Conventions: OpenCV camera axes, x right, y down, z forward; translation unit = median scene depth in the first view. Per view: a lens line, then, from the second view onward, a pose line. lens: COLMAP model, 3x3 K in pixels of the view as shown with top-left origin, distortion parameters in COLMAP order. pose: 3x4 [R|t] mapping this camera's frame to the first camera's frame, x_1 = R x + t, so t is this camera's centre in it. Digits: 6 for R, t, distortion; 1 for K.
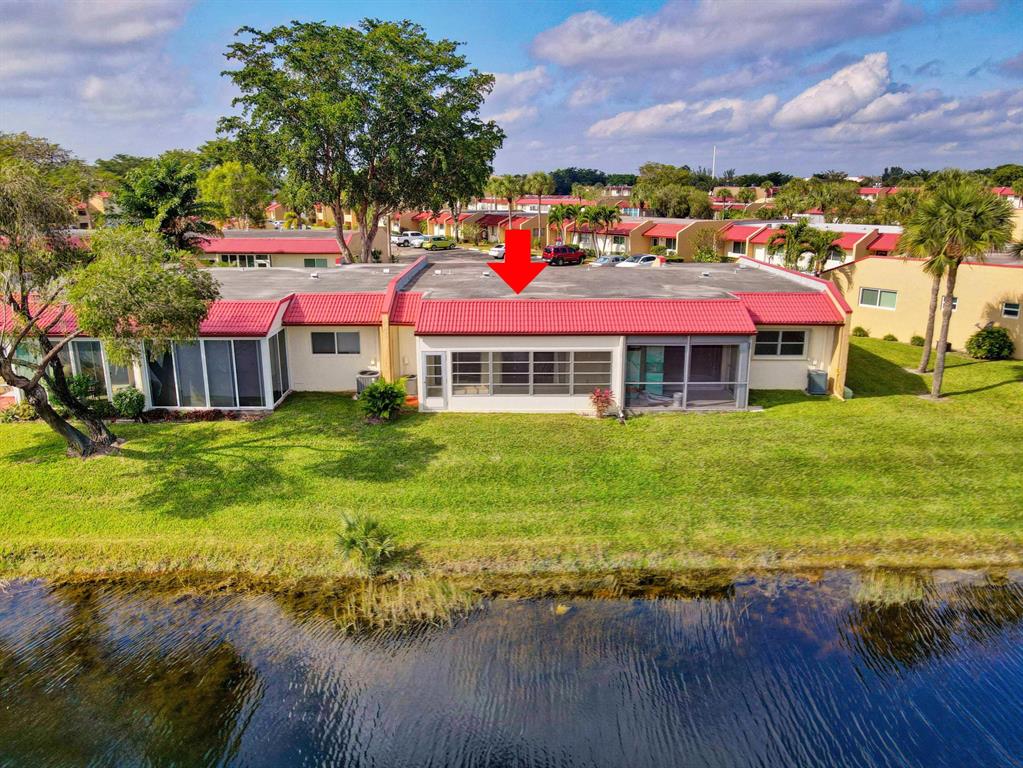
lens RADIAL K [[722.0, 0, 511.5], [0, 722.0, 384.0], [0, 0, 1]] dist [0.023623, 0.002112]
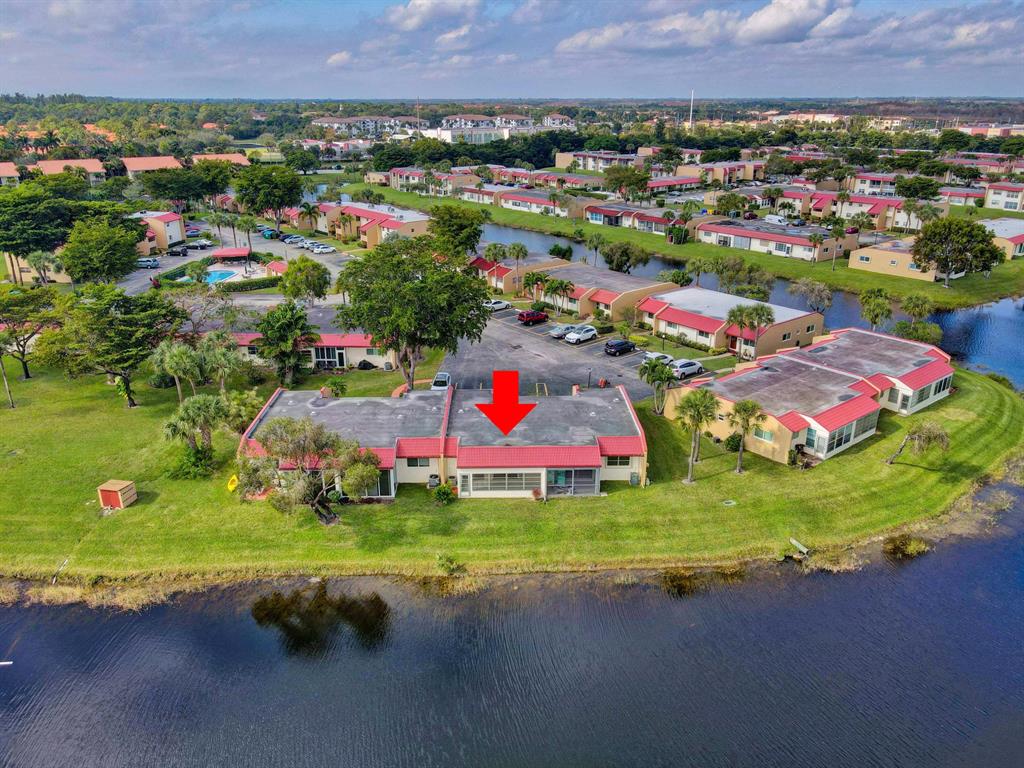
lens RADIAL K [[722.7, 0, 512.0], [0, 722.7, 384.0], [0, 0, 1]] dist [0.023623, 0.002112]
pose [[0.999793, -0.007507, 0.018891, 0.003597], [0.005375, 0.993868, 0.110443, -0.651906], [-0.019604, -0.110318, 0.993703, -1.426423]]
